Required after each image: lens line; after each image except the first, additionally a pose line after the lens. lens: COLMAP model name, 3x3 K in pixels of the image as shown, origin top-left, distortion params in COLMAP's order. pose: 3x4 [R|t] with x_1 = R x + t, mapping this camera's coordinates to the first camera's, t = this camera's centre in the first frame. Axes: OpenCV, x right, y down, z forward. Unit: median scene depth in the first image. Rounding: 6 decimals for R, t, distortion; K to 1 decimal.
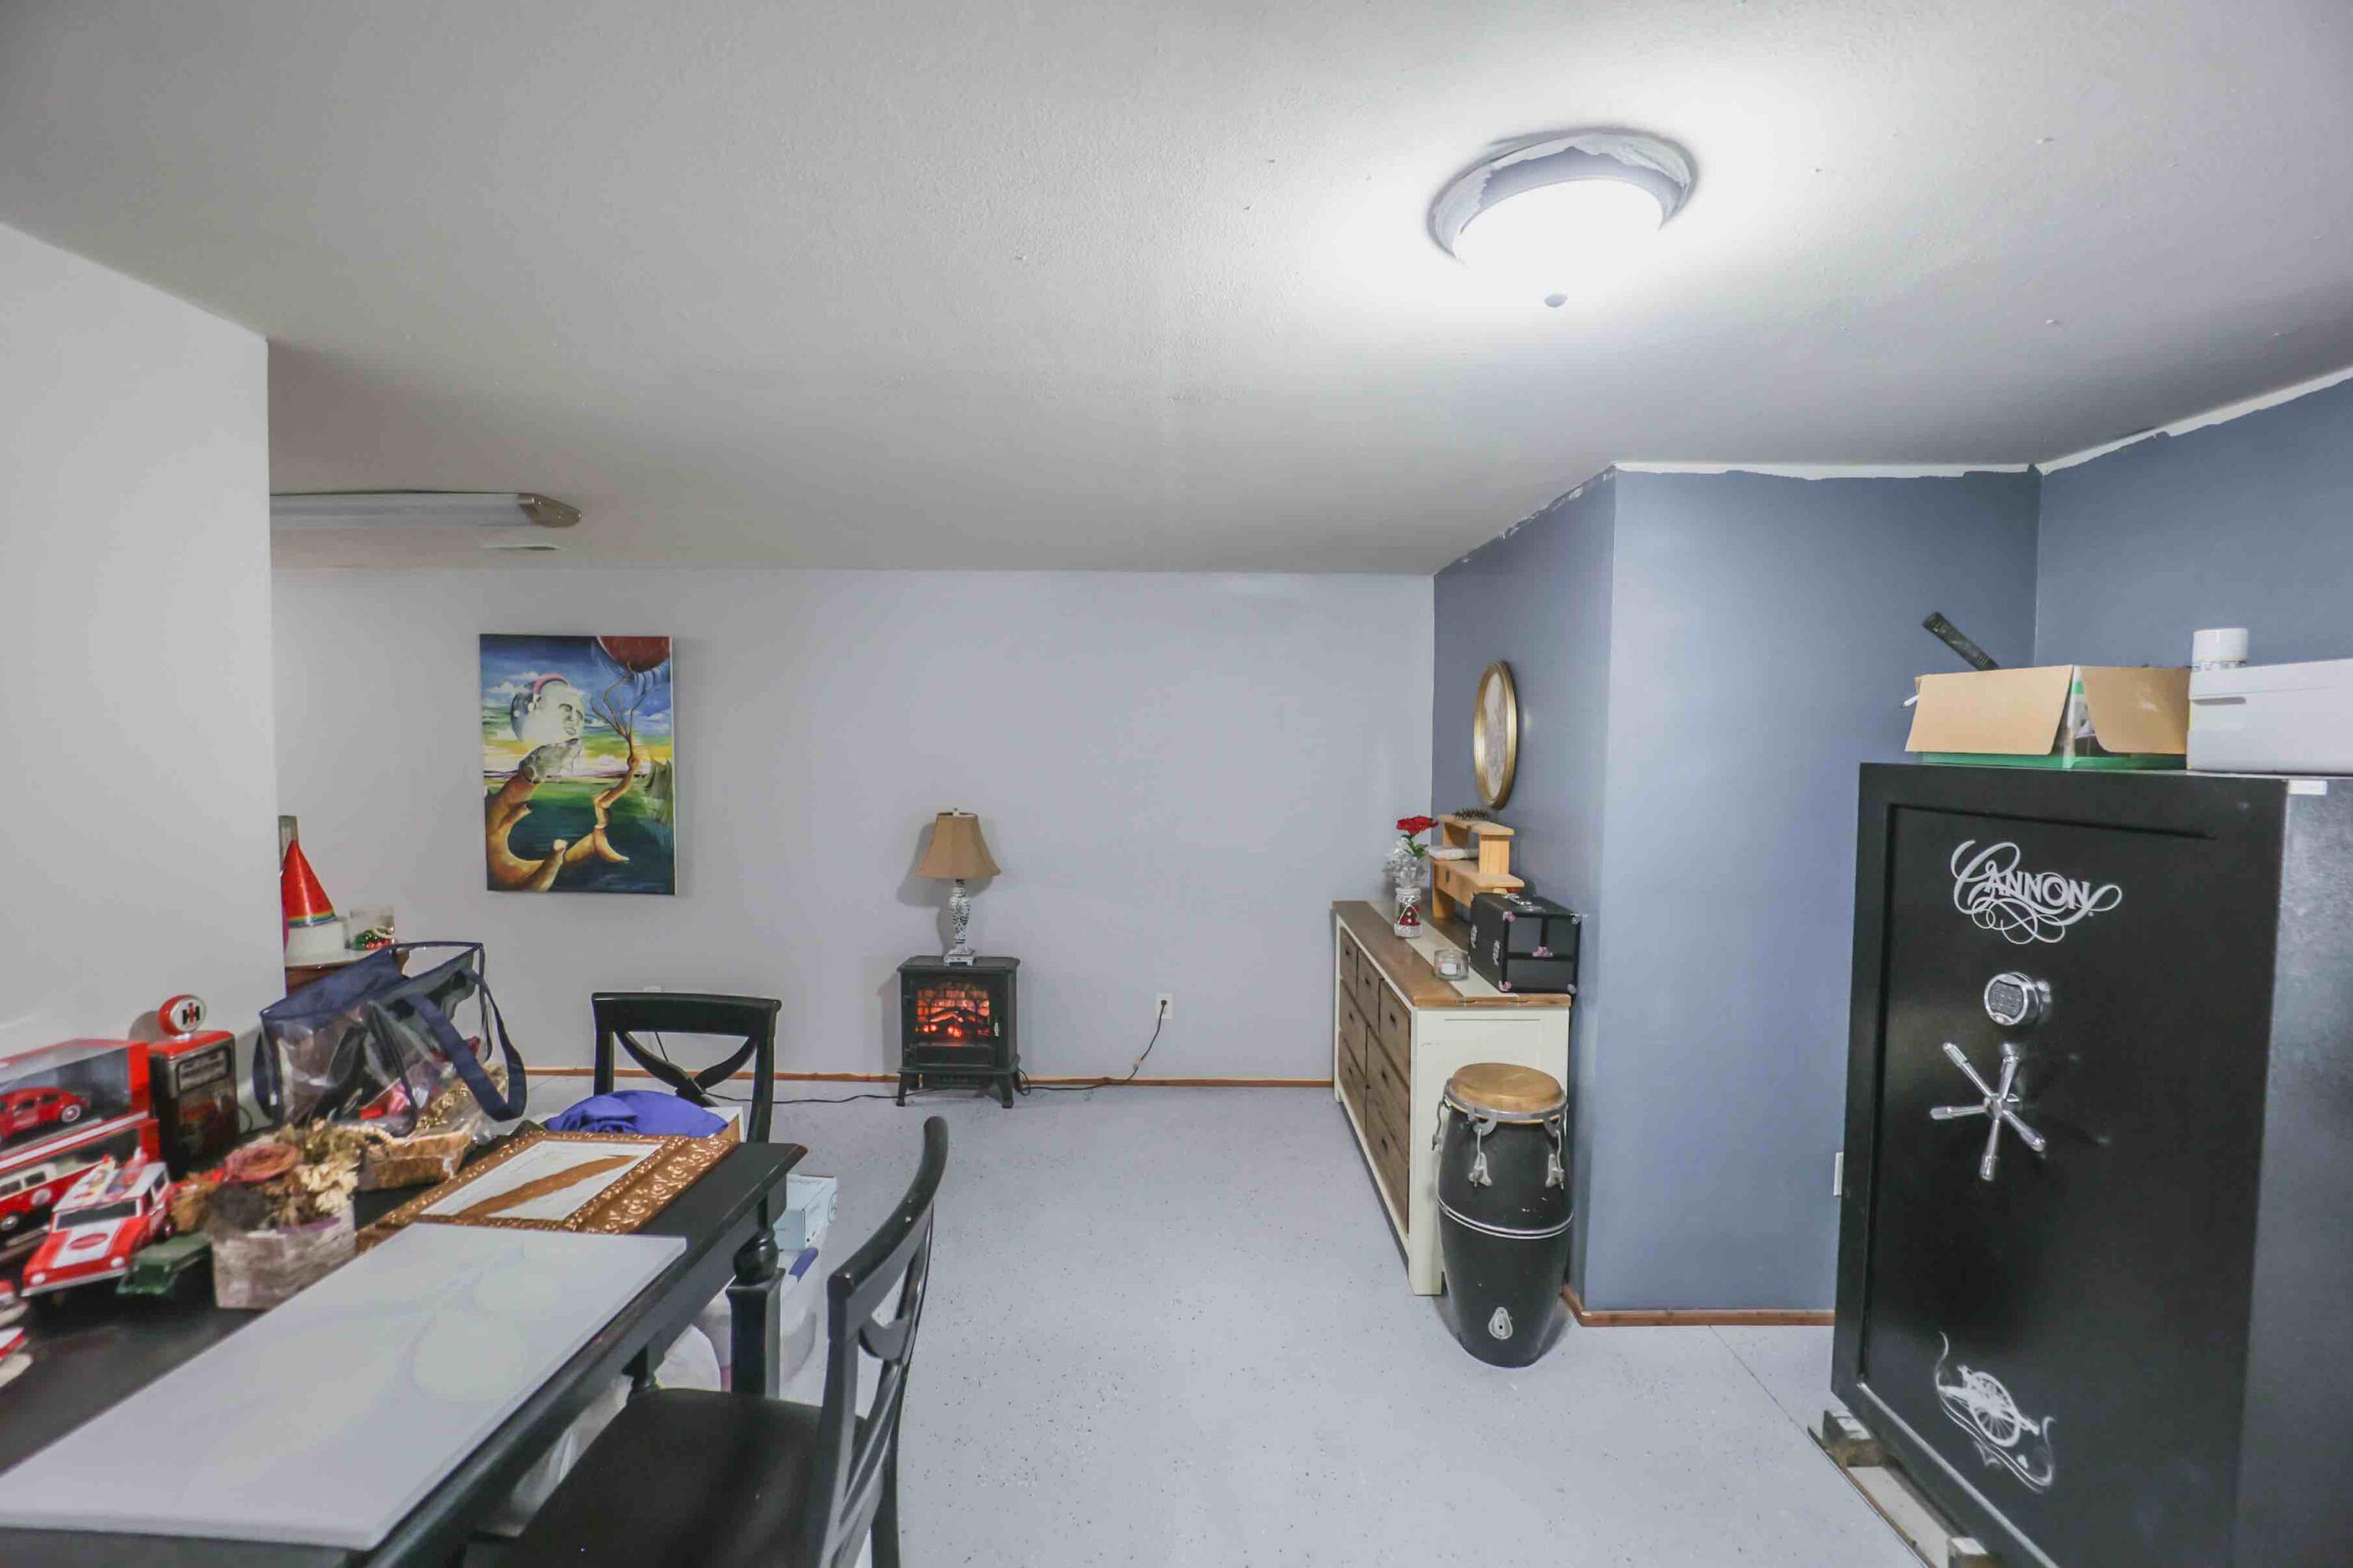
lens RADIAL K [[972.3, 0, 1176.5], [0, 972.3, 784.0], [0, 0, 1]] dist [-0.026760, 0.000017]
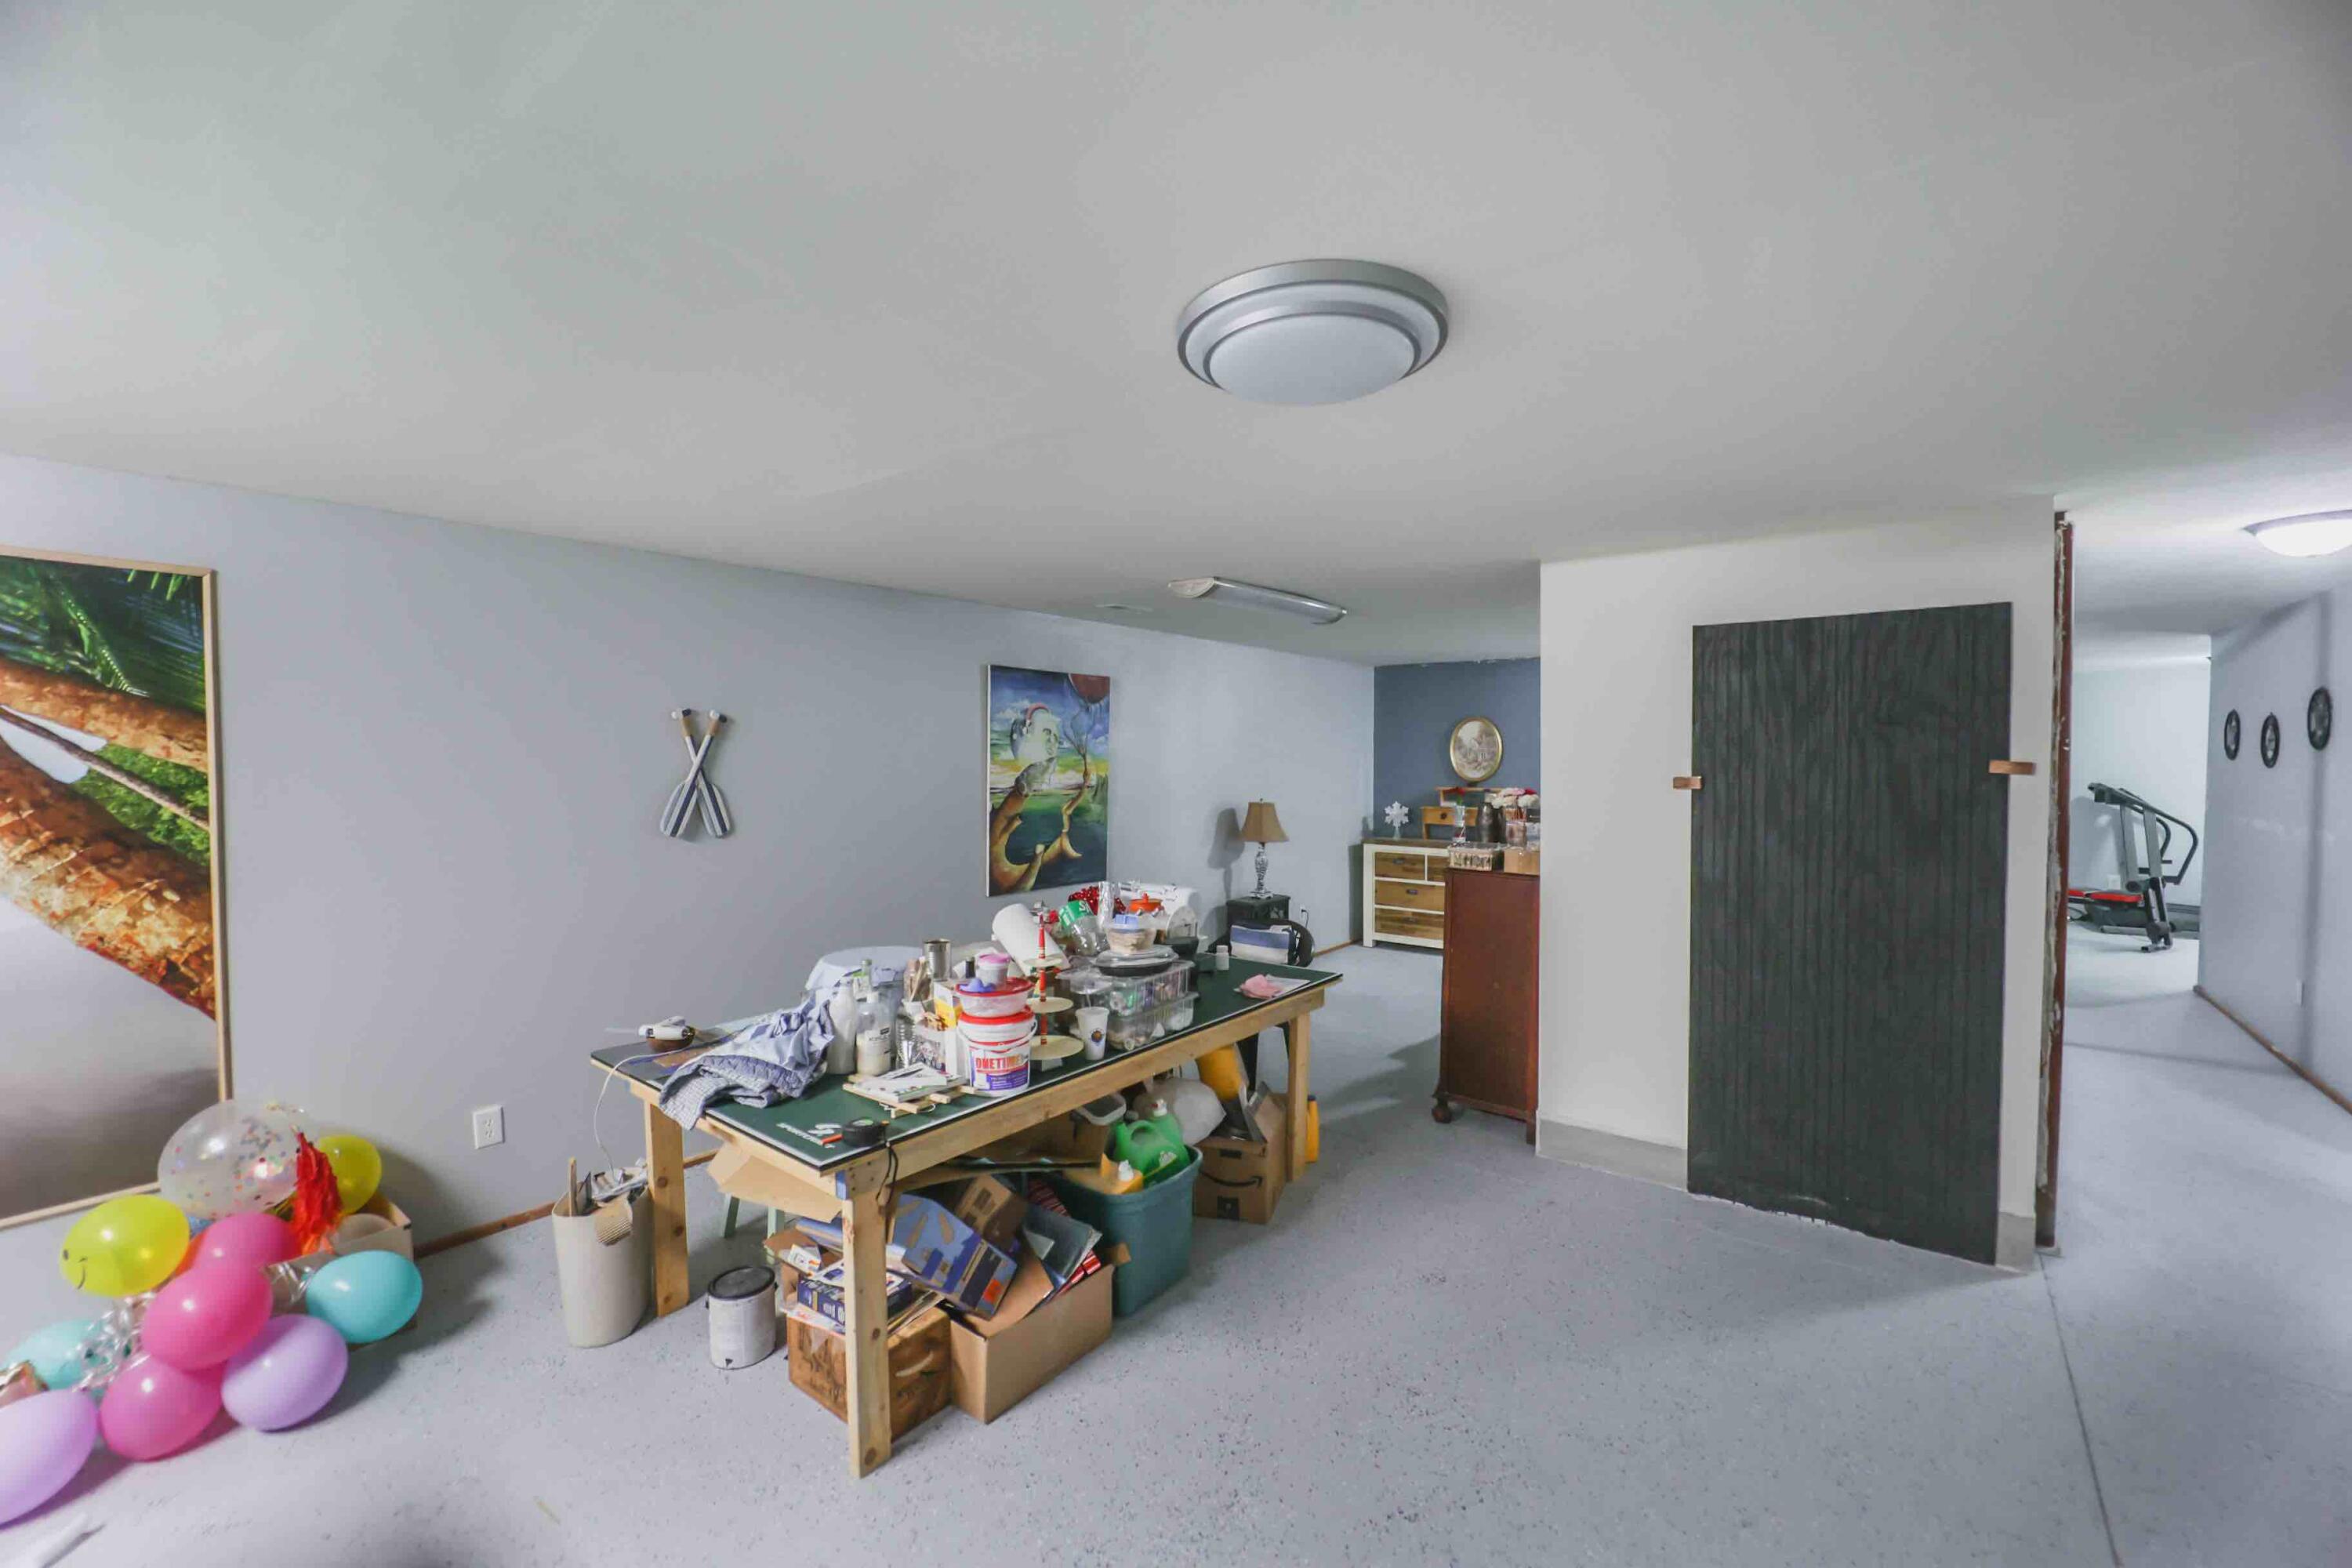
lens RADIAL K [[948.5, 0, 1180.5], [0, 948.5, 793.1], [0, 0, 1]] dist [-0.024212, 0.000345]
pose [[0.610708, -0.042355, 0.790722, -1.461666], [0.049472, 0.998659, 0.015284, -0.013642], [-0.790309, 0.029785, 0.611984, 0.159906]]
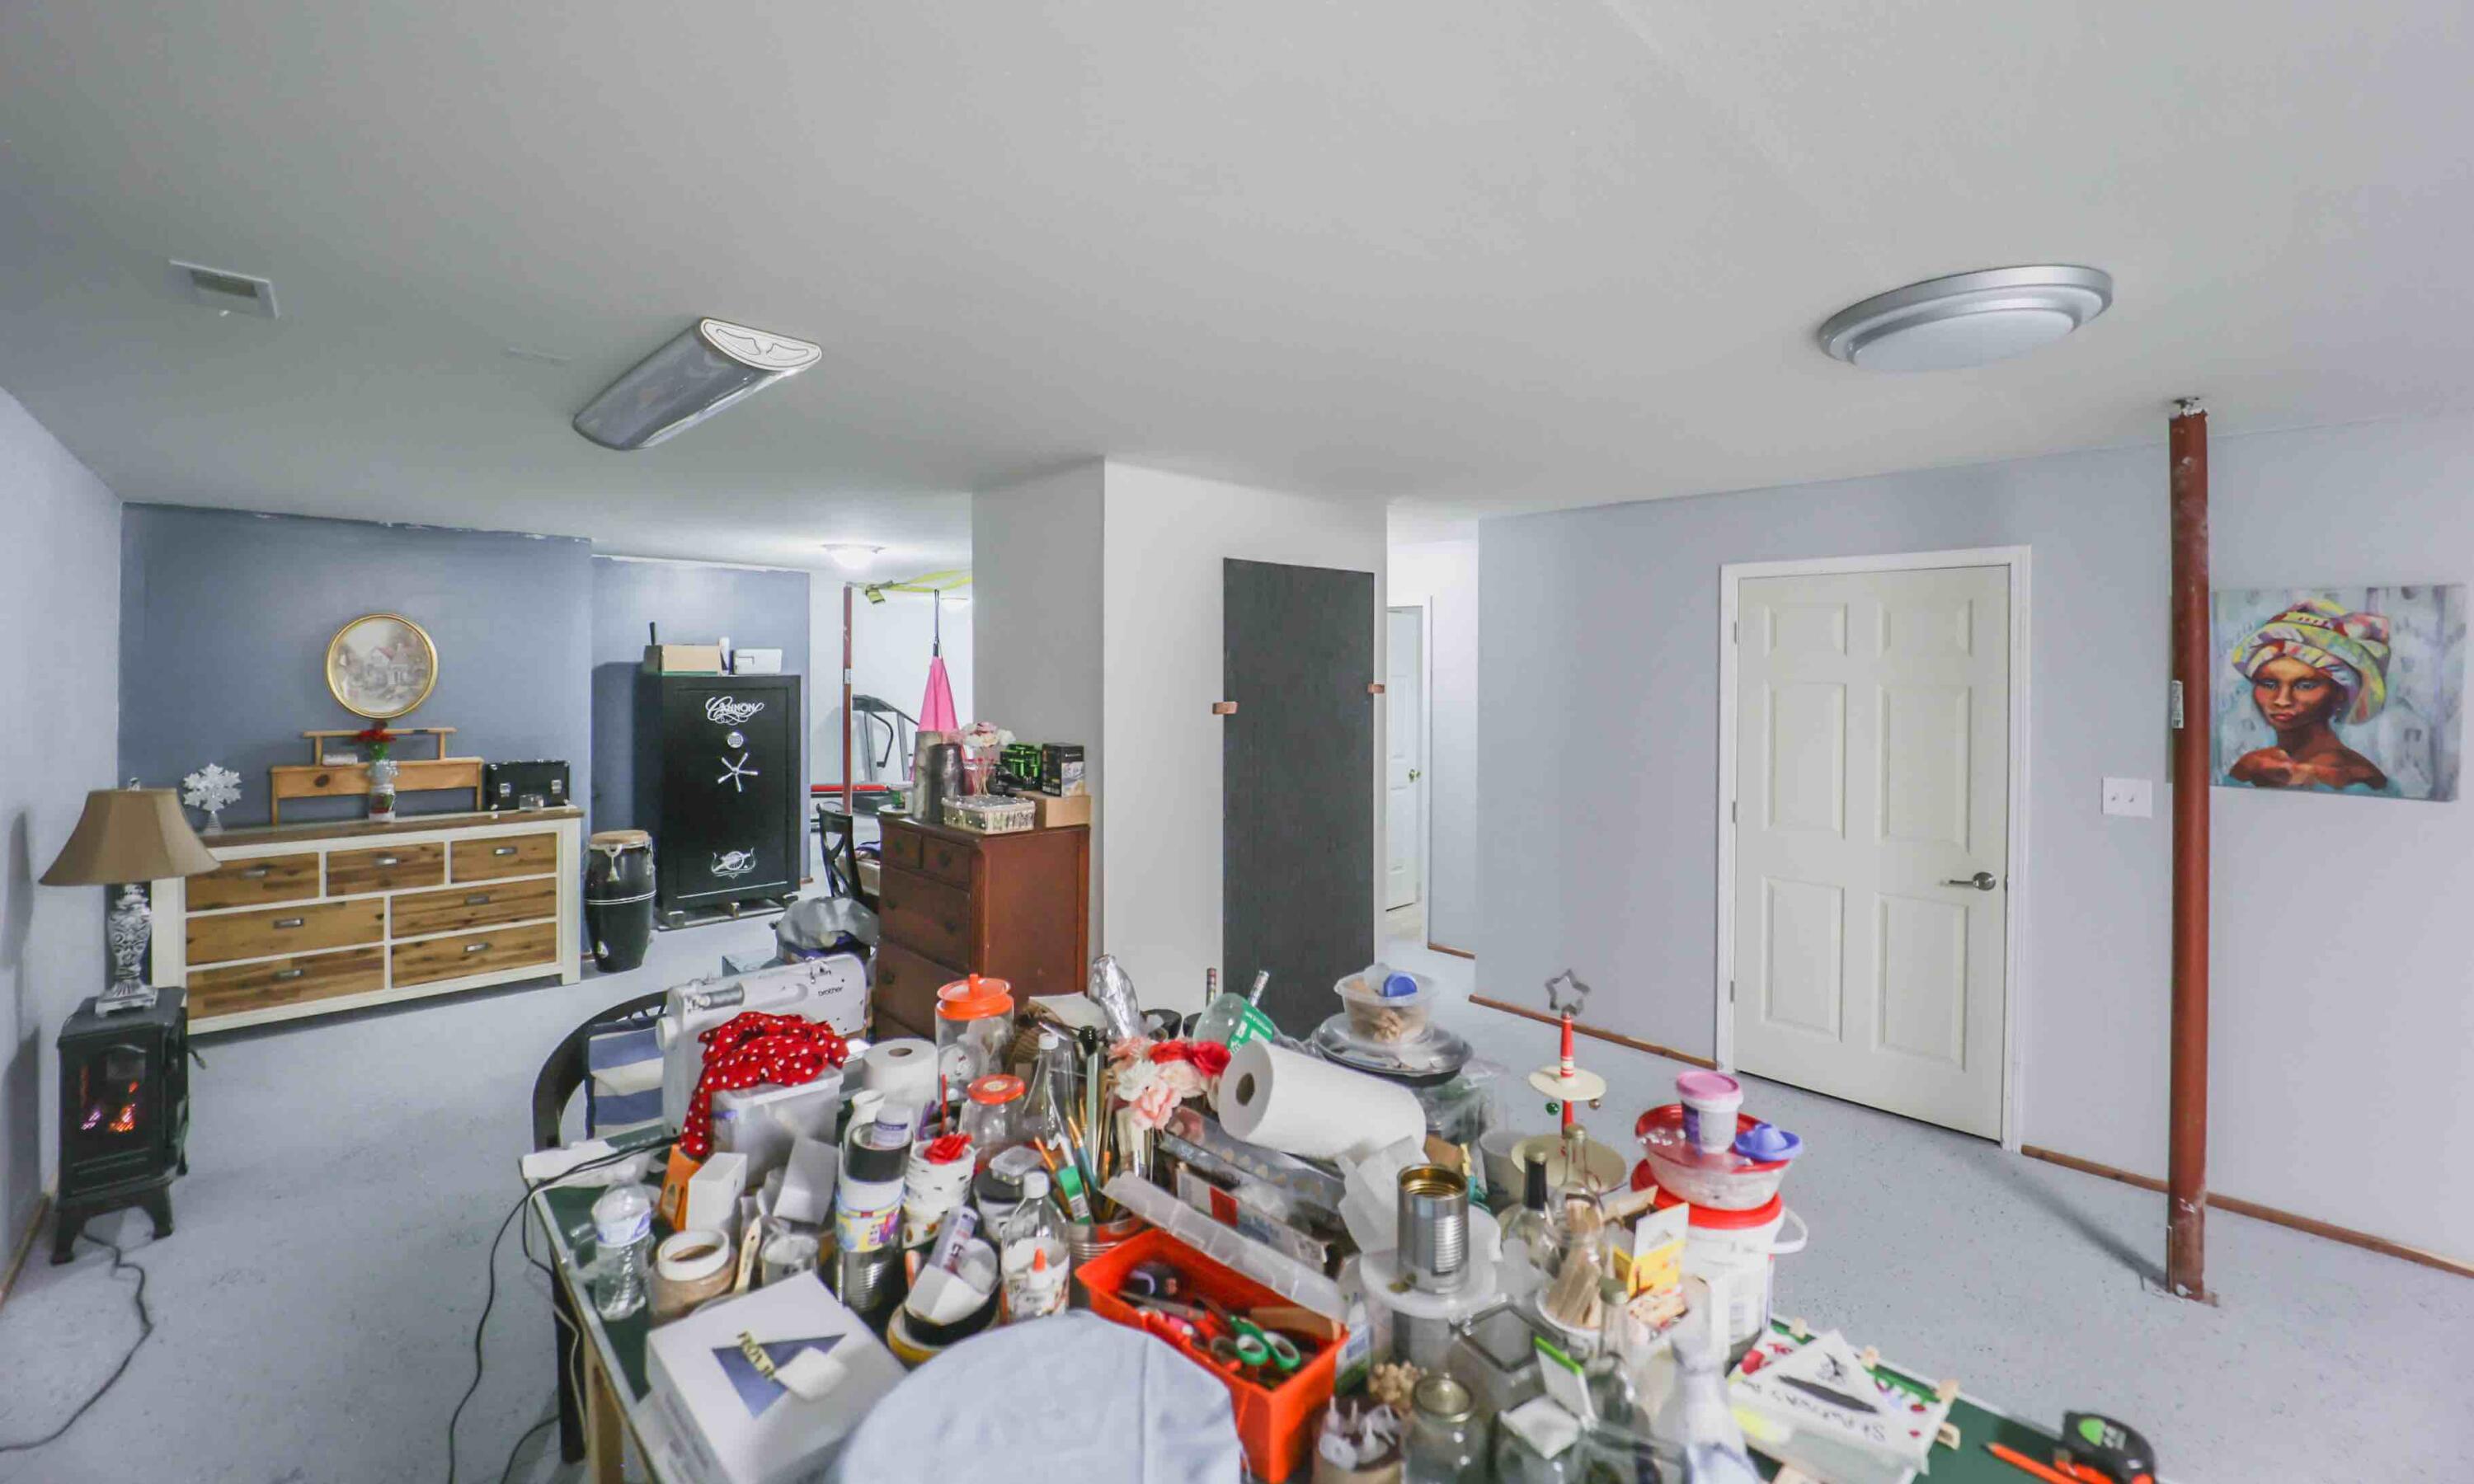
lens RADIAL K [[1002.3, 0, 1241.9], [0, 1002.3, 662.5], [0, 0, 1]] dist [-0.021305, 0.000398]
pose [[-0.701279, -0.008101, 0.712841, -1.220458], [0.027624, 0.998876, 0.038528, -0.060894], [-0.712351, 0.046710, -0.700267, 0.884474]]
